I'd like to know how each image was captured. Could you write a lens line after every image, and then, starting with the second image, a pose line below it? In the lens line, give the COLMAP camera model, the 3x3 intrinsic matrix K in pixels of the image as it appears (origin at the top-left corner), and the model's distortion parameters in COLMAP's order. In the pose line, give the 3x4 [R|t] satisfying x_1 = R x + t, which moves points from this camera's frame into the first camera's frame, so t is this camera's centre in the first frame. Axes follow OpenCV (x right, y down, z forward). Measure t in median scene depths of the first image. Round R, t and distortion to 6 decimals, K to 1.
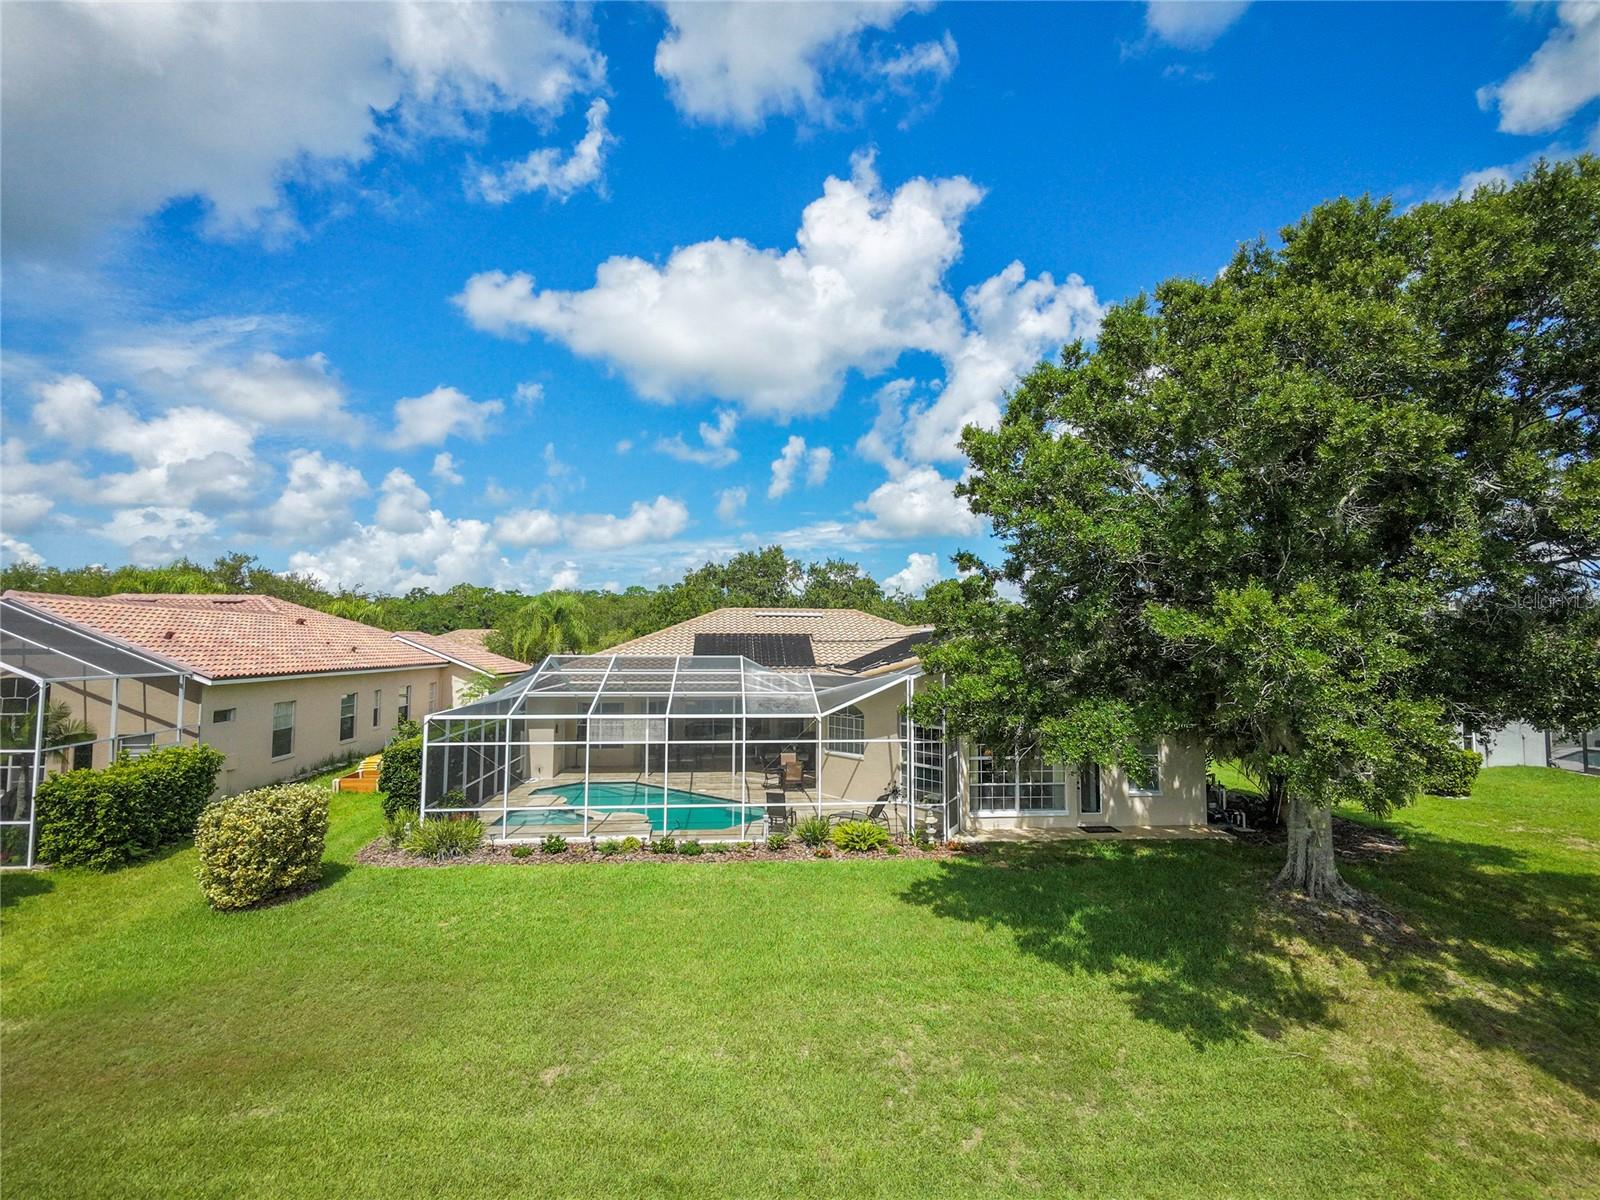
lens RADIAL K [[781.9, 0, 800.0], [0, 781.9, 600.0], [0, 0, 1]] dist [0.003780, 0.000834]
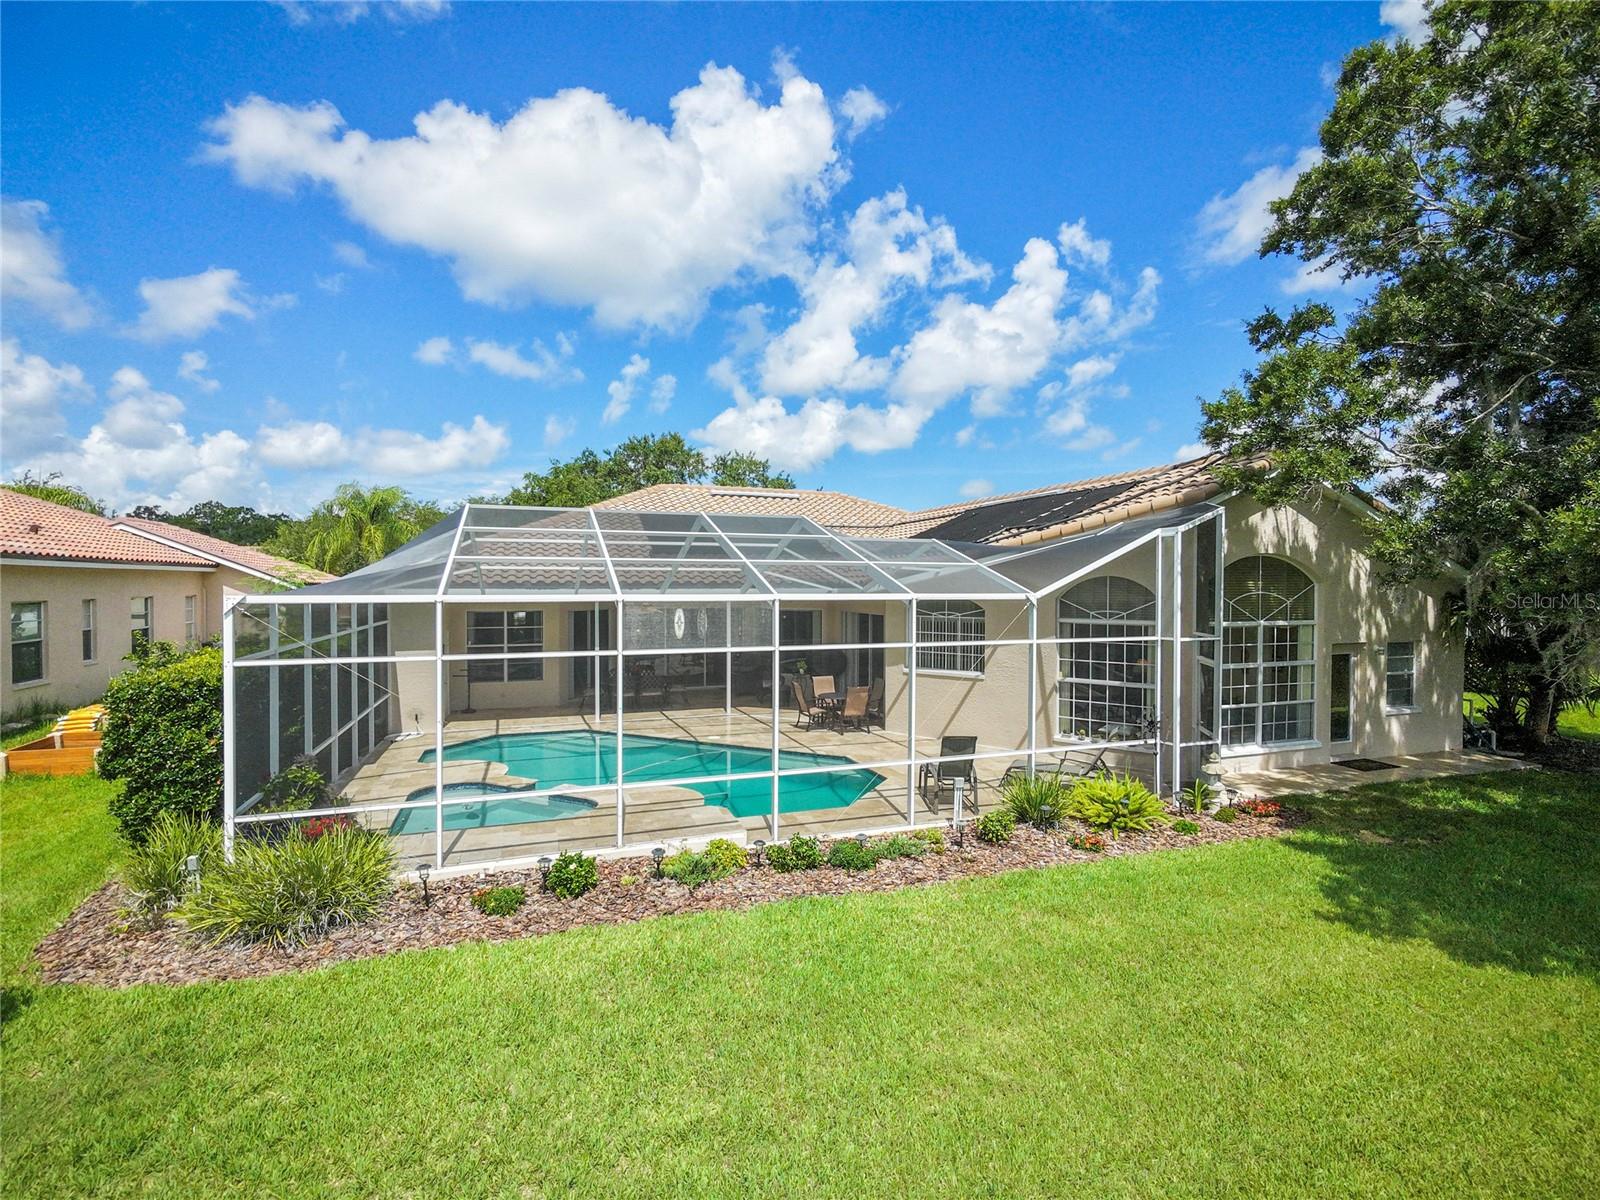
lens RADIAL K [[796.8, 0, 847.0], [0, 796.8, 546.9], [0, 0, 1]] dist [-0.001940, -0.000264]
pose [[0.964767, 0.012444, 0.262813, -0.163218], [-0.015798, 0.999818, 0.010650, 0.066906], [-0.262632, -0.014427, 0.964788, 0.296736]]
